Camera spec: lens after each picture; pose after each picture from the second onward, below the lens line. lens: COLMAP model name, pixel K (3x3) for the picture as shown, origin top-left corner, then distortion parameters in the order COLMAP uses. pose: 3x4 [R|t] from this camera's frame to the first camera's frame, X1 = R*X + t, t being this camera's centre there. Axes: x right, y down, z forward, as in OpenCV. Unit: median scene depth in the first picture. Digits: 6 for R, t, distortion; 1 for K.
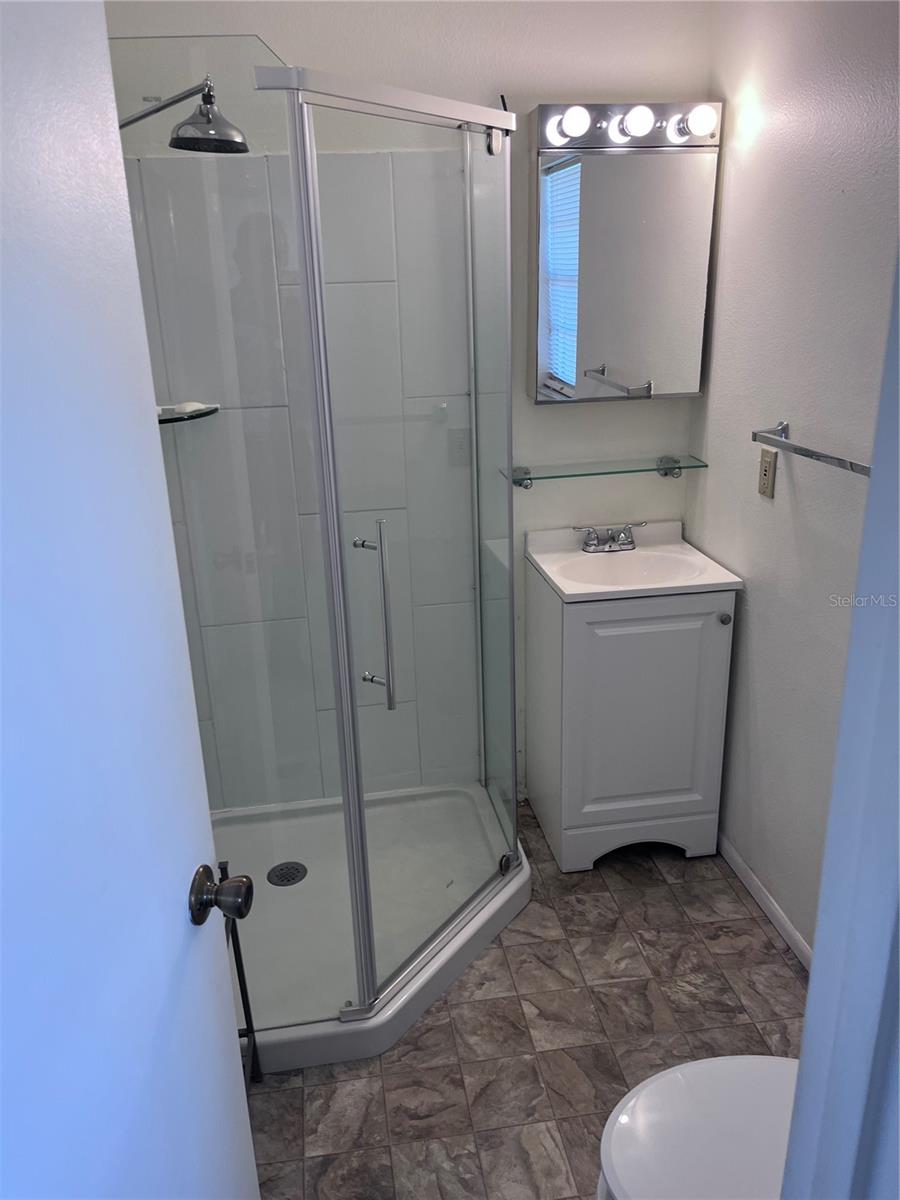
lens RADIAL K [[901.8, 0, 438.3], [0, 901.8, 588.1], [0, 0, 1]] dist [-0.006084, -0.007722]
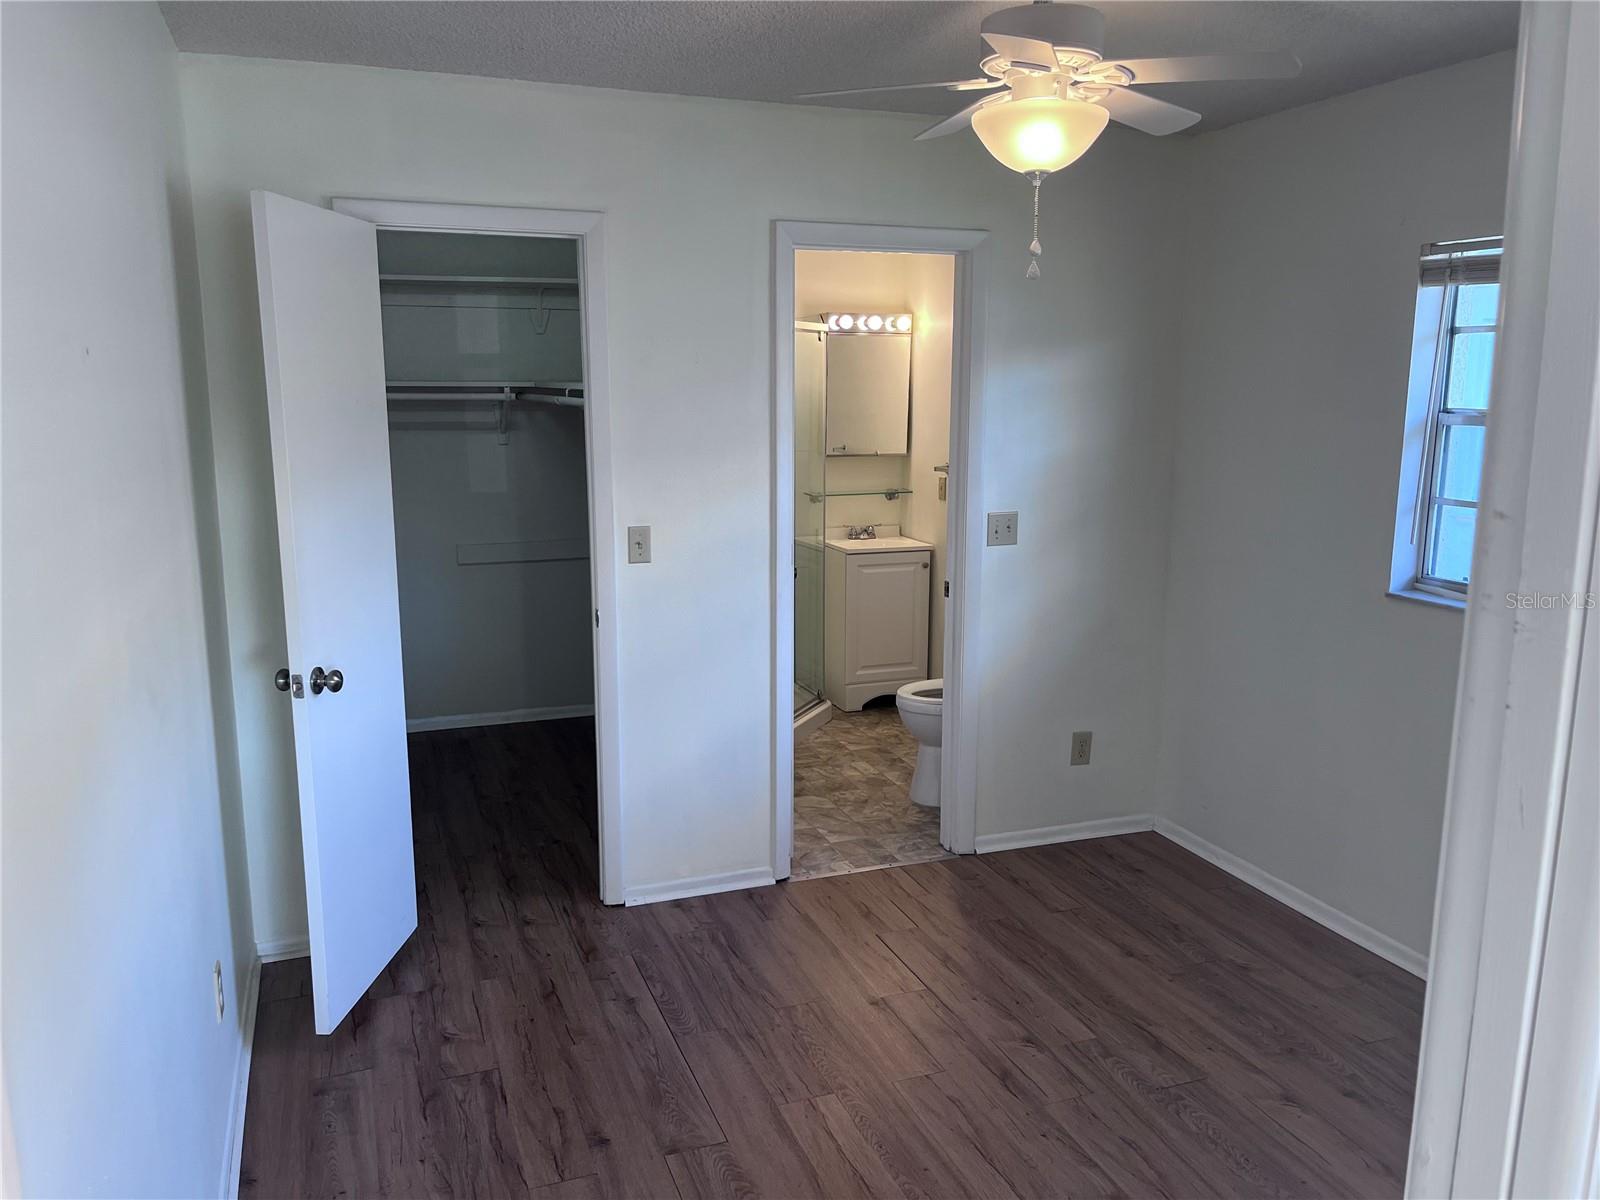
lens RADIAL K [[1202.4, 0, 808.2], [0, 1202.4, 606.3], [0, 0, 1]] dist [-0.006084, -0.007722]
pose [[0.976067, -0.005284, 0.217404, -0.492380], [0.037463, 0.988844, -0.144165, 0.486223], [-0.214217, 0.148860, 0.965376, -1.433282]]
